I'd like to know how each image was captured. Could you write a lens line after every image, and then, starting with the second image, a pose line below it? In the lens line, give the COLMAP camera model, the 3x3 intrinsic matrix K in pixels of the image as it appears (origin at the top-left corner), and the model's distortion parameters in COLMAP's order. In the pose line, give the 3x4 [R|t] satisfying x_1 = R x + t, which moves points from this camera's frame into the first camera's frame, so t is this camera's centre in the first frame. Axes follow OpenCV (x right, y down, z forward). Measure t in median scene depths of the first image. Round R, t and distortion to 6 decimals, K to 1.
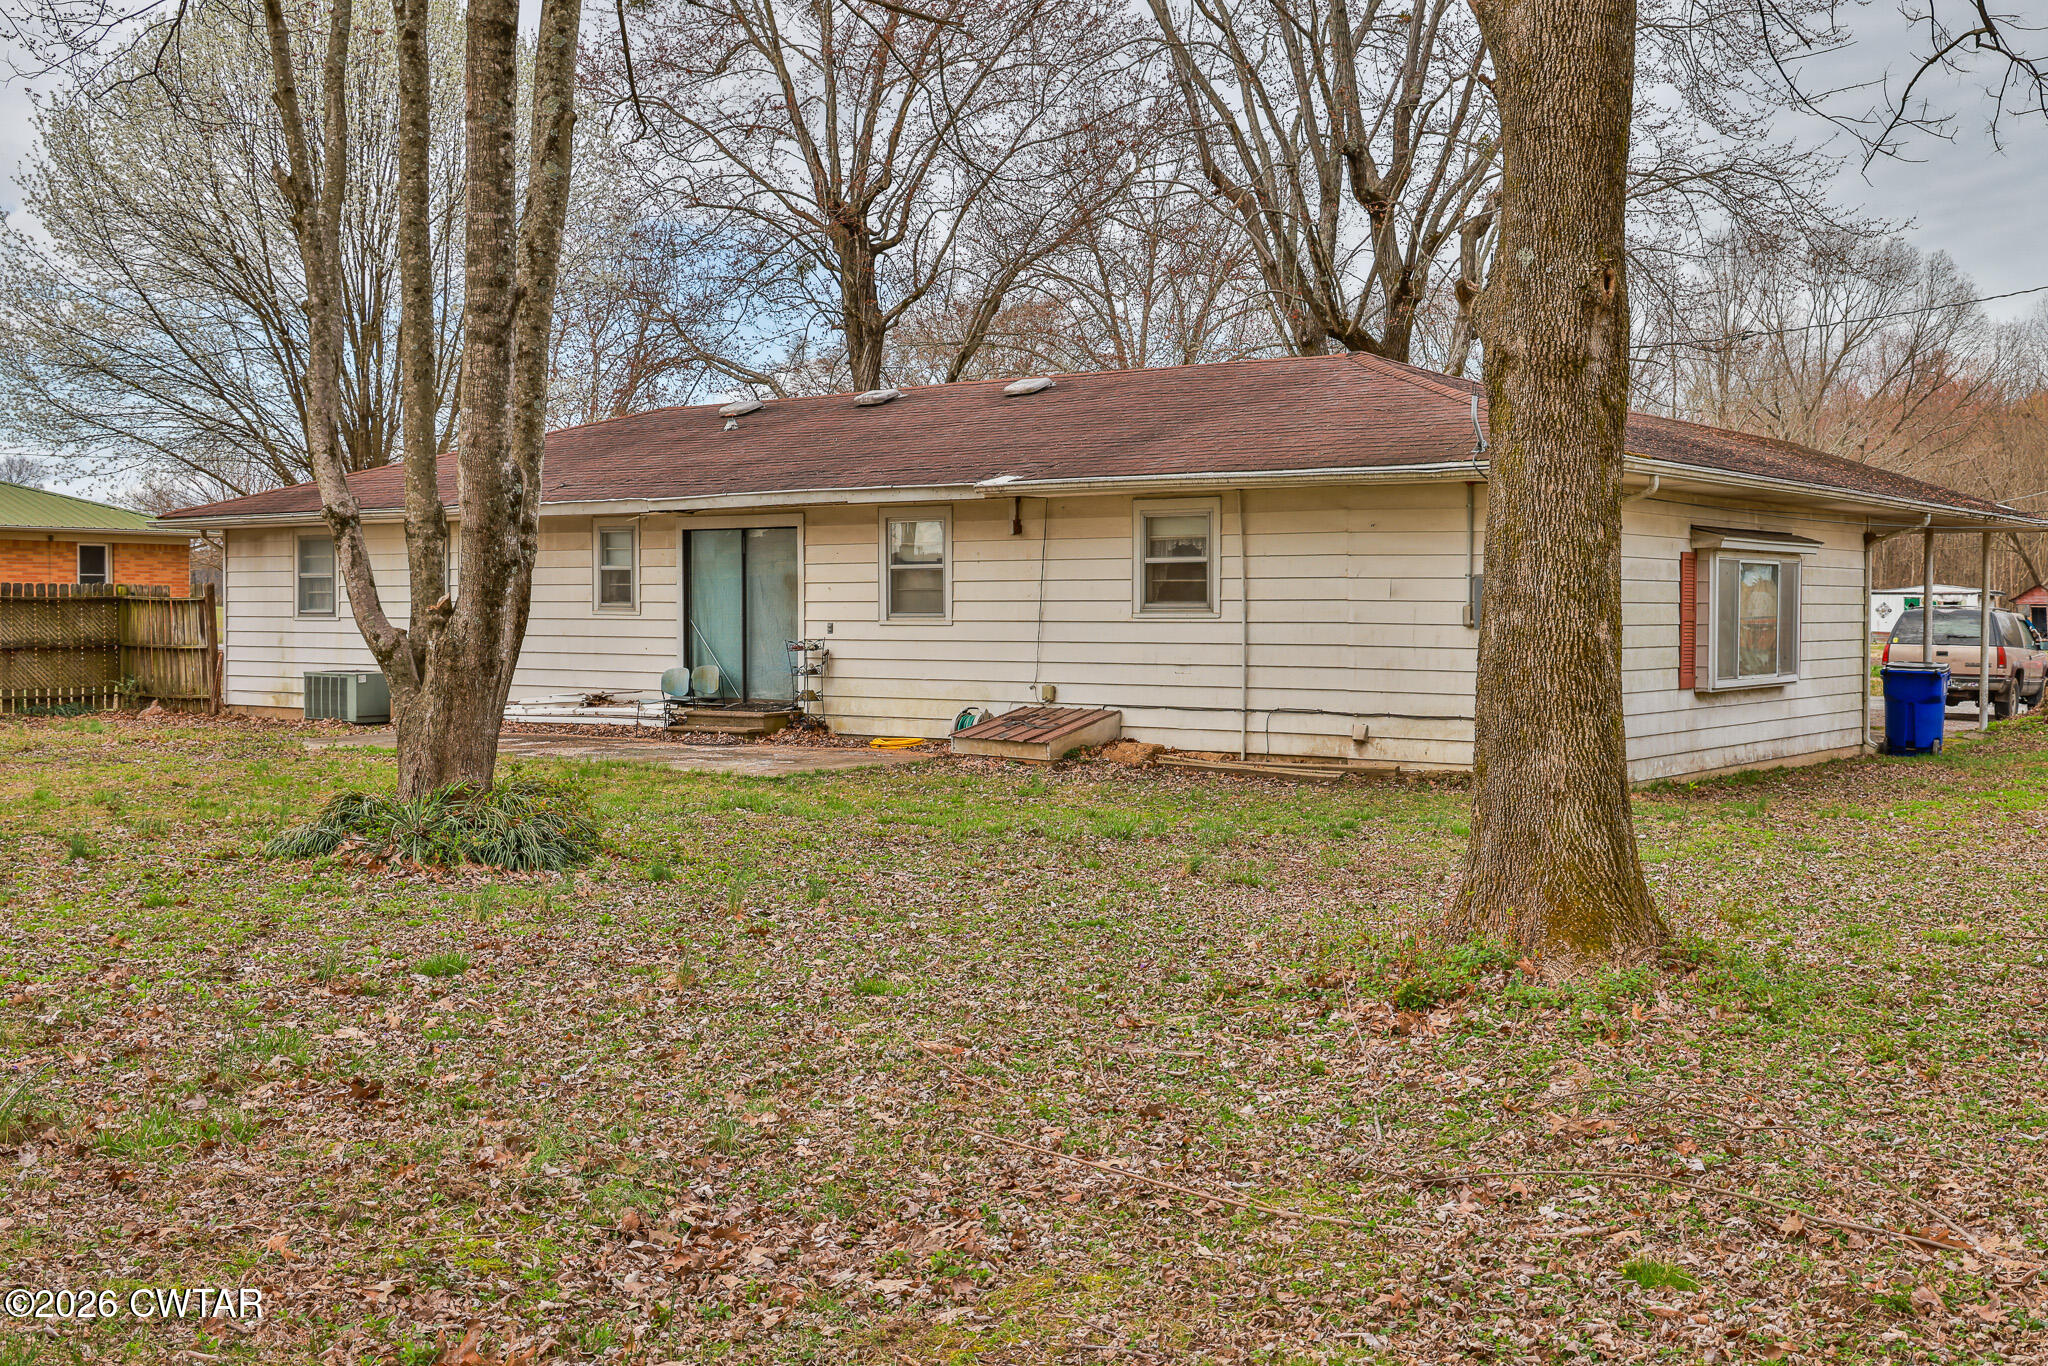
lens RADIAL K [[2130.6, 0, 1019.1], [0, 2130.6, 680.2], [0, 0, 1]] dist [0.030960, 0.000000]
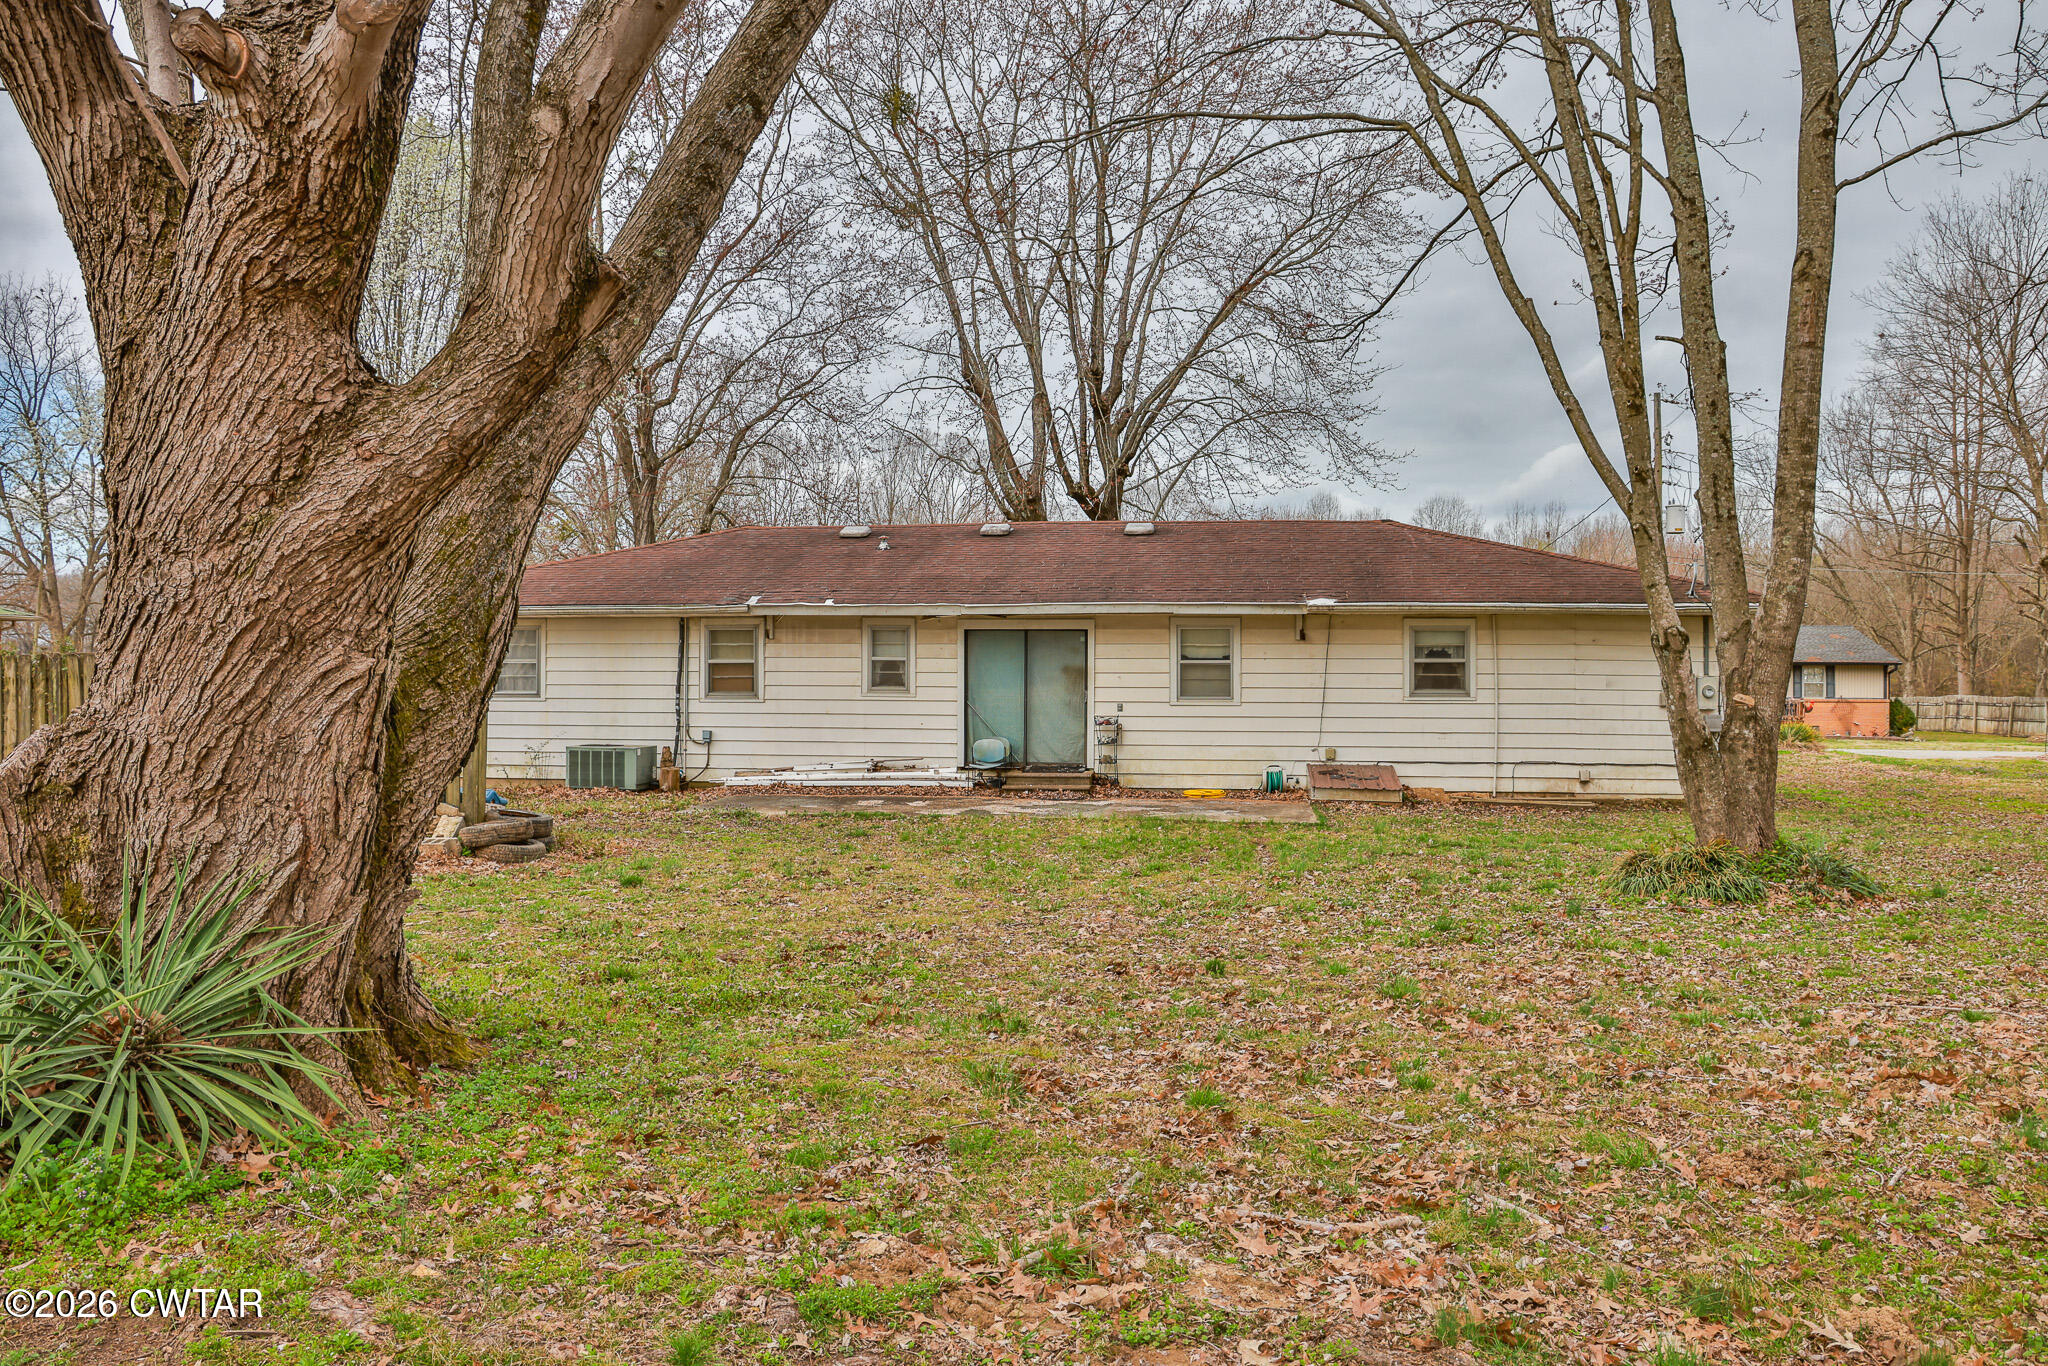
lens RADIAL K [[1386.7, 0, 1028.2], [0, 1386.7, 690.9], [0, 0, 1]] dist [-0.000113, 0.000336]
pose [[0.862092, 0.007313, 0.506699, -0.546604], [0.012299, 0.999299, -0.035348, -0.004855], [-0.506602, 0.036705, 0.861398, 0.276773]]
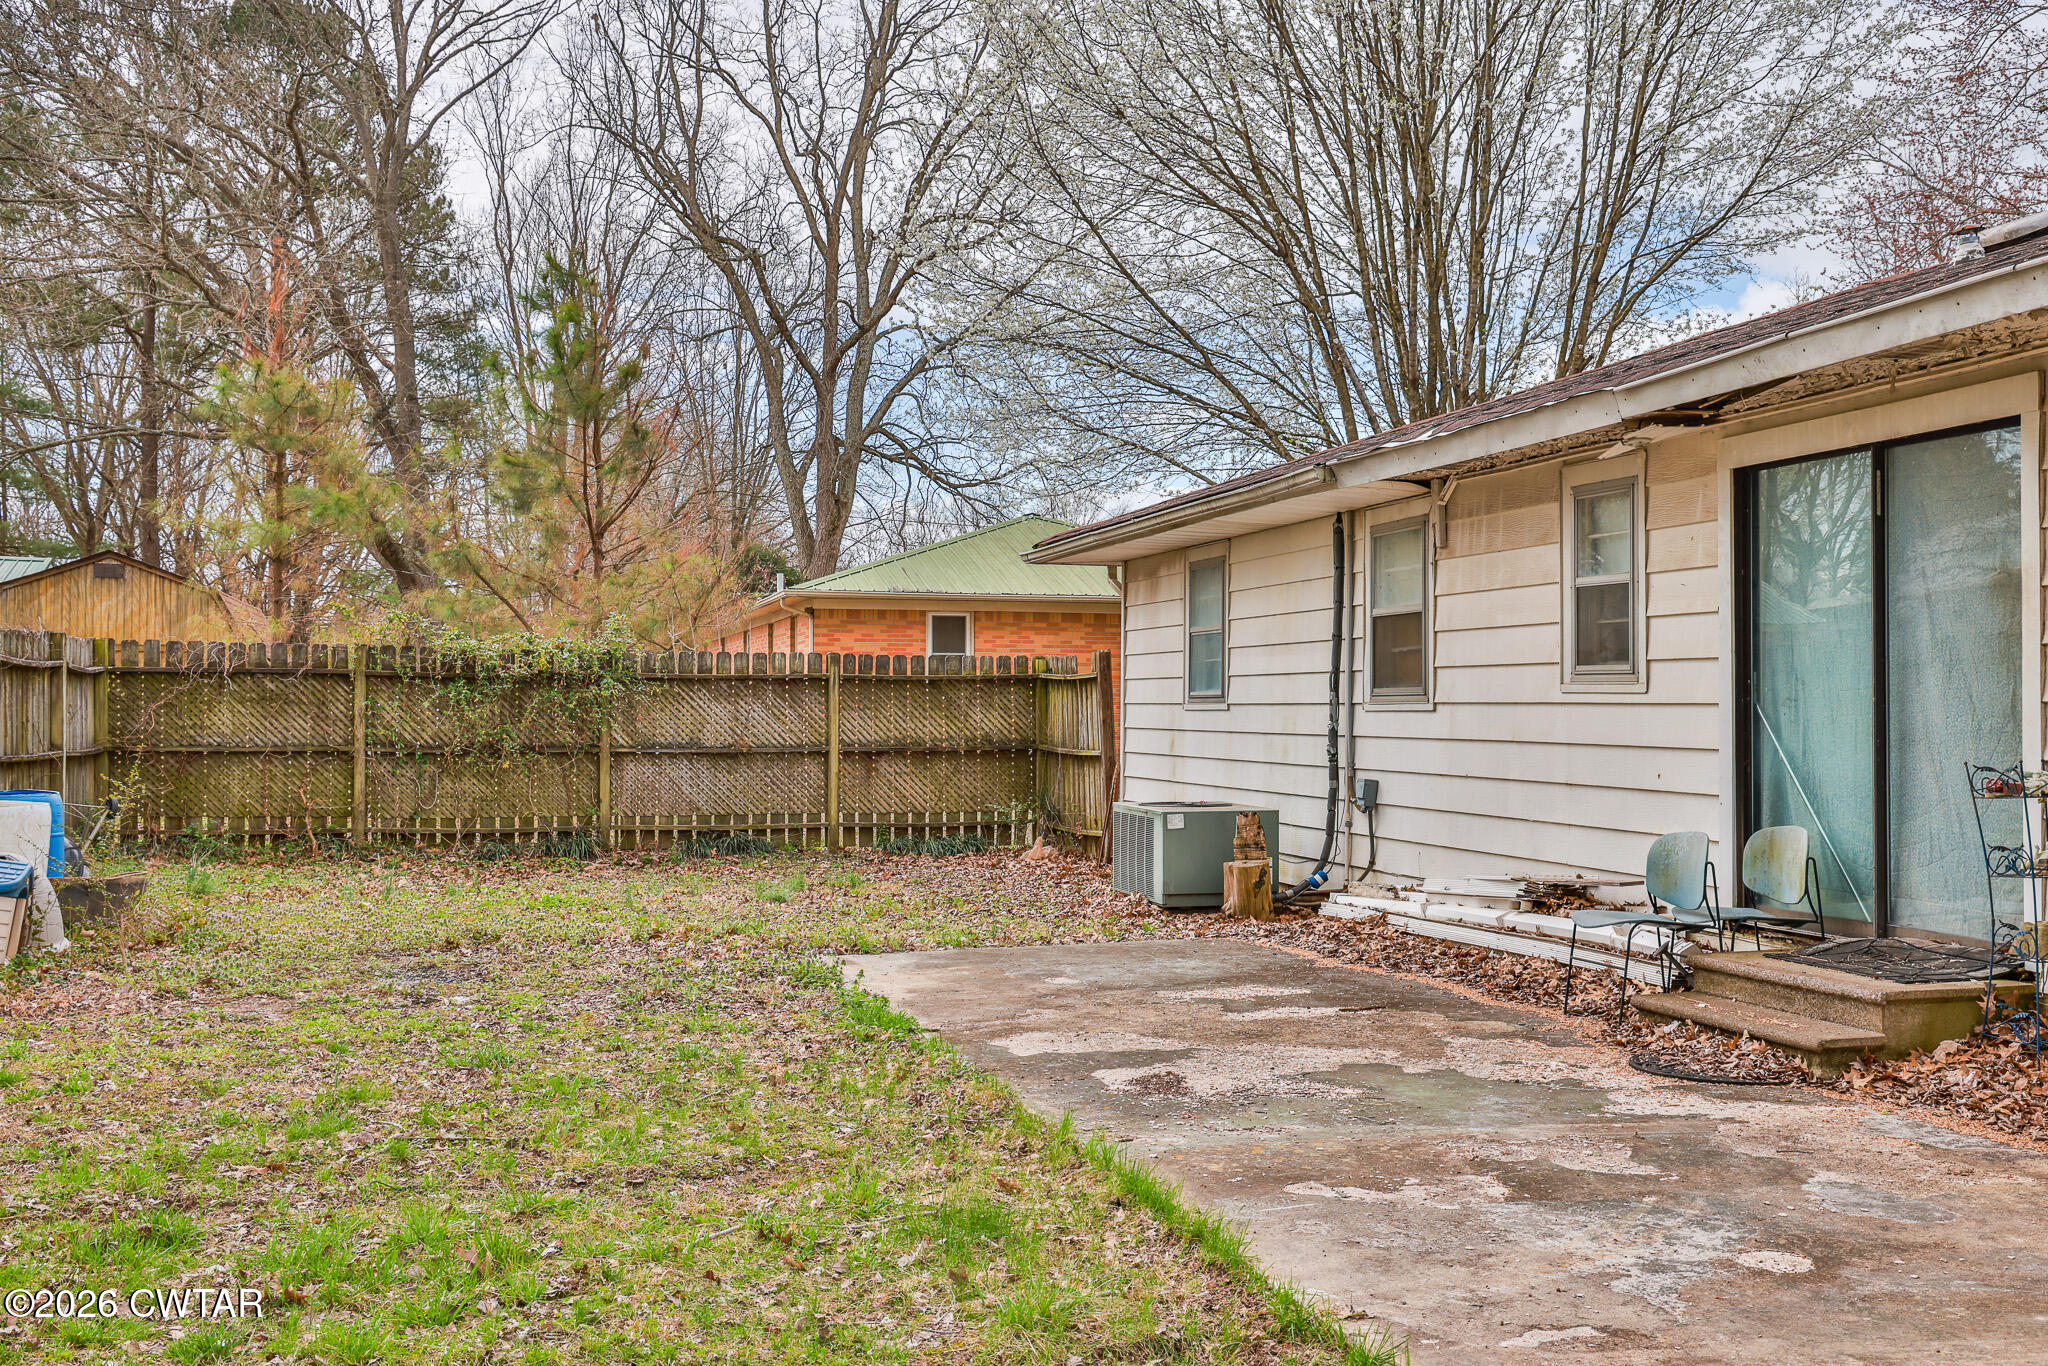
lens RADIAL K [[2130.6, 0, 1021.7], [0, 2130.6, 684.1], [0, 0, 1]] dist [0.030960, 0.000000]
pose [[0.780659, -0.006235, -0.624926, -0.017808], [-0.022103, 0.999049, -0.037579, -0.014759], [0.624566, 0.043149, 0.779779, 0.626907]]
